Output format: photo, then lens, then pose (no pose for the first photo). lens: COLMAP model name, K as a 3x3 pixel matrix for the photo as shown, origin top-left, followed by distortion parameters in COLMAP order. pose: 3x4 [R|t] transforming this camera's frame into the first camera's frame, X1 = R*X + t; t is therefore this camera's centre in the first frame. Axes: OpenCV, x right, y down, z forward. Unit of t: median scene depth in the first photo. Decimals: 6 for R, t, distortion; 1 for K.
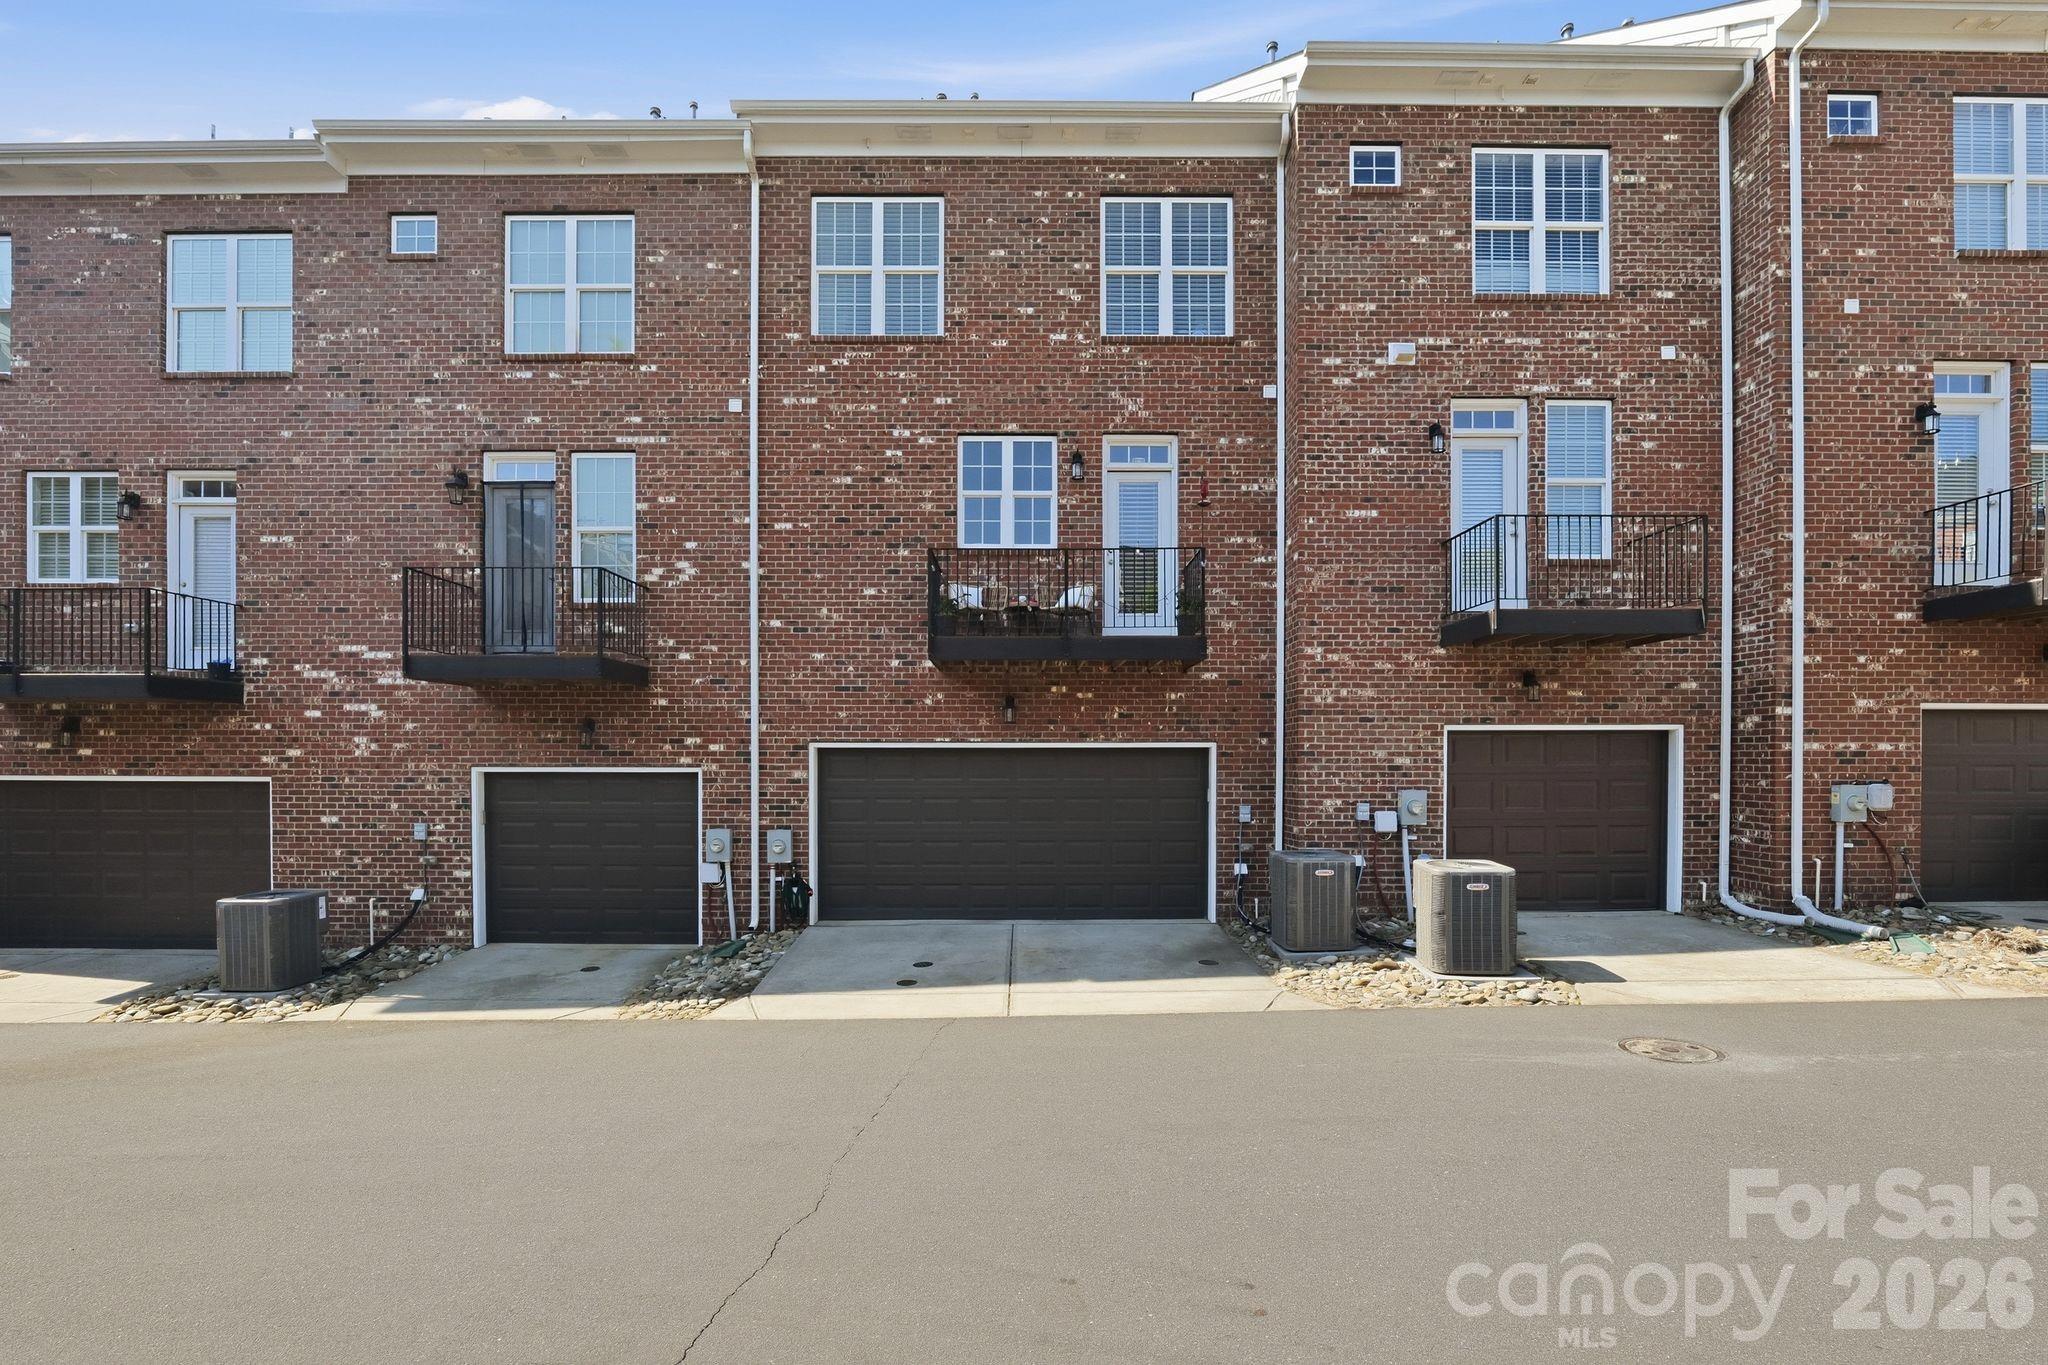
lens RADIAL K [[832.9, 0, 1024.7], [0, 832.9, 695.2], [0, 0, 1]] dist [-0.009886, 0.001045]
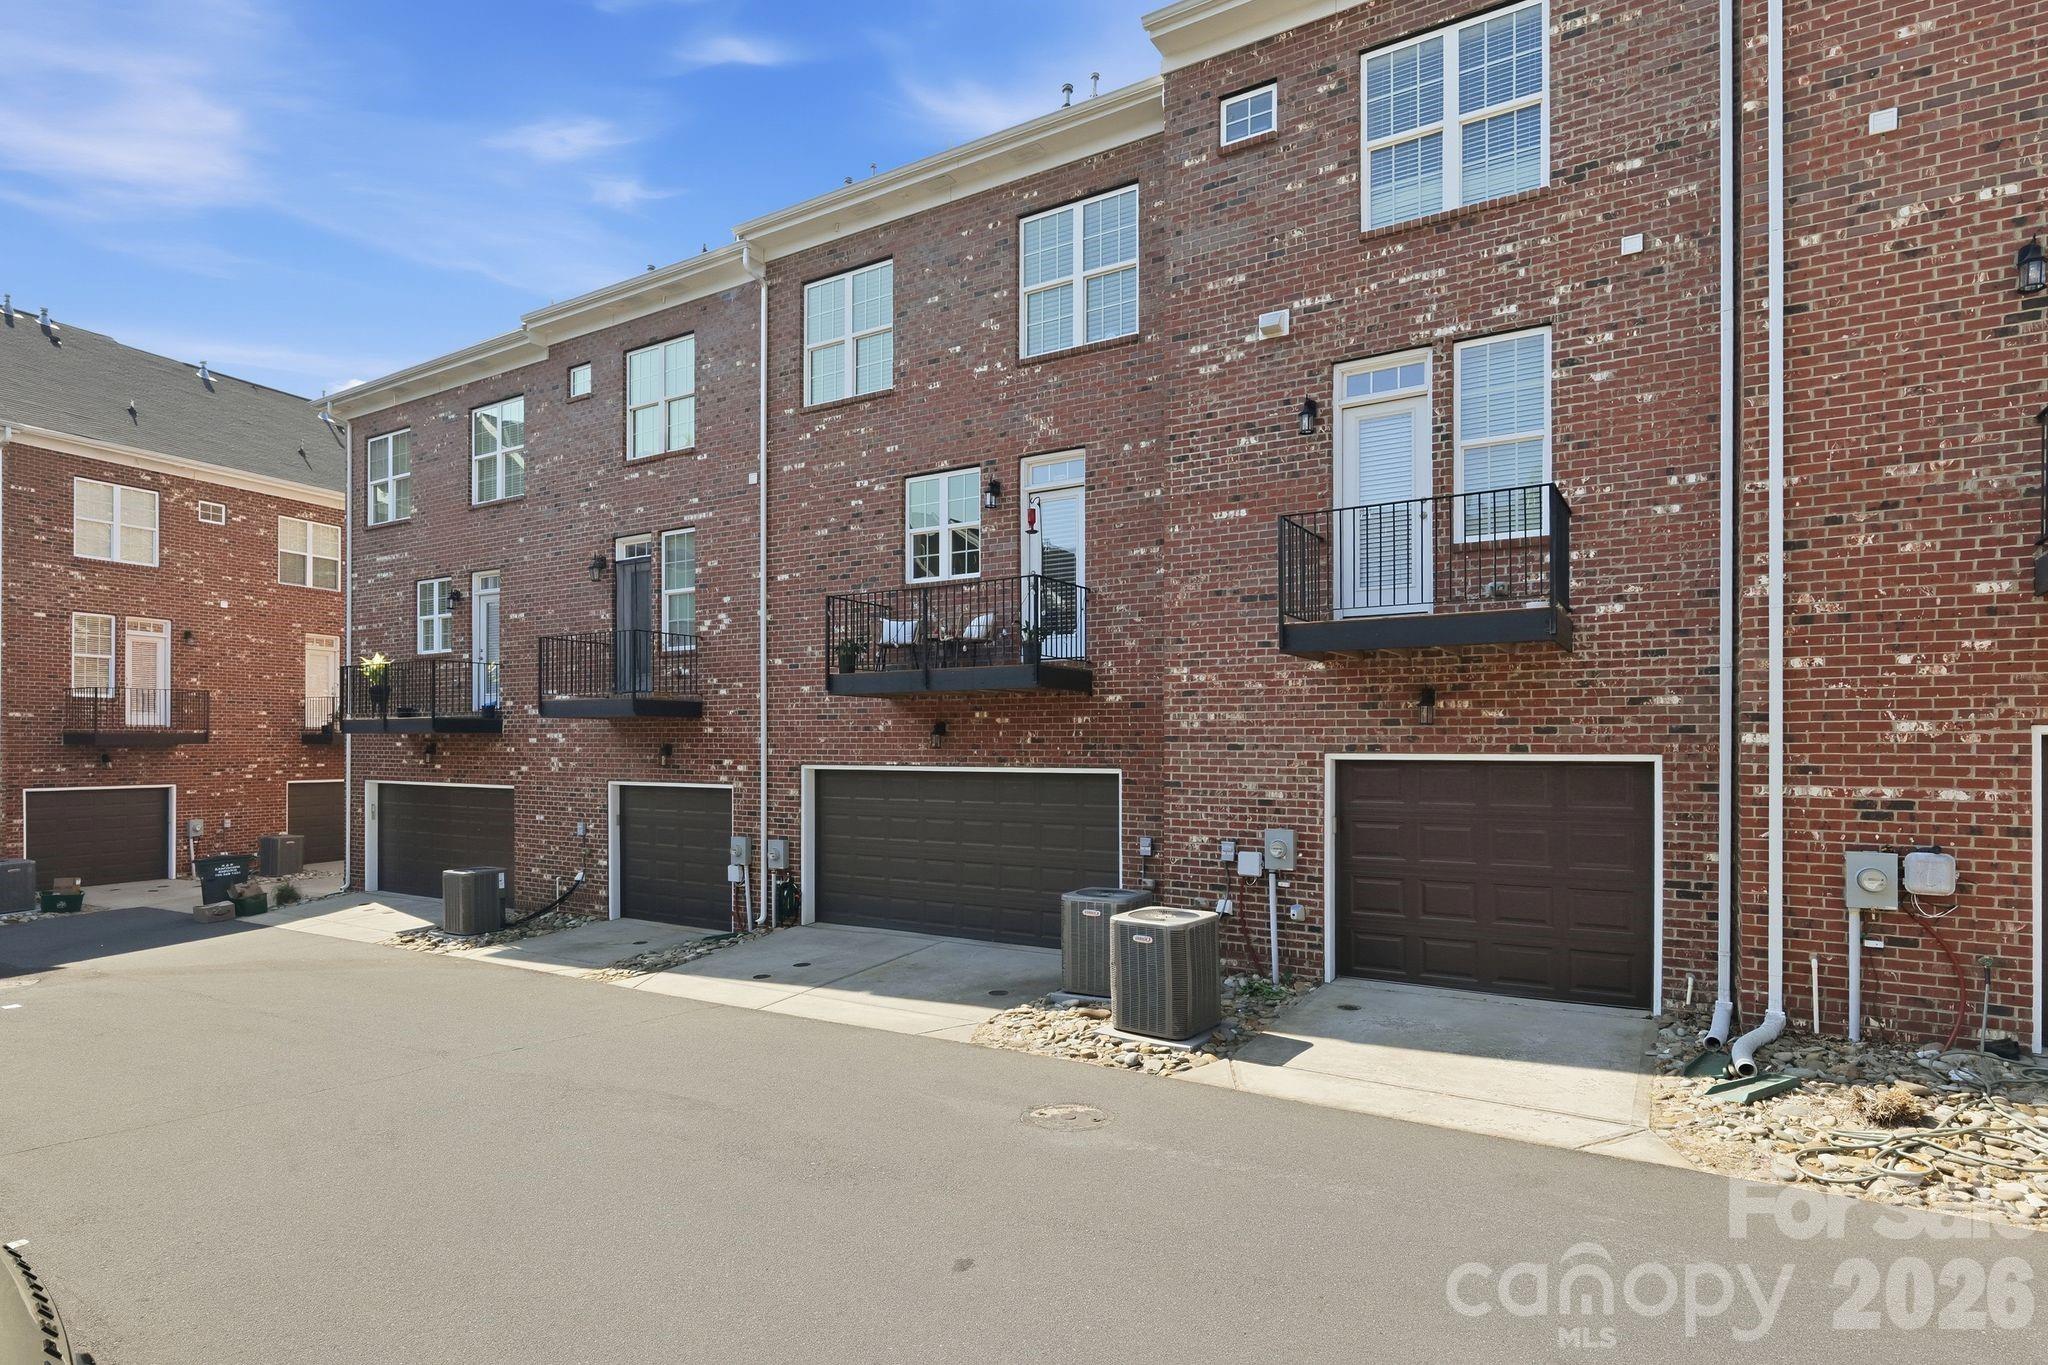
lens RADIAL K [[964.7, 0, 1023.7], [0, 964.7, 665.2], [0, 0, 1]] dist [0.005044, -0.000786]
pose [[0.870111, -0.041217, -0.491129, 0.708015], [0.033151, 0.999135, -0.025118, -0.038572], [0.491740, 0.005574, 0.870725, -0.006689]]
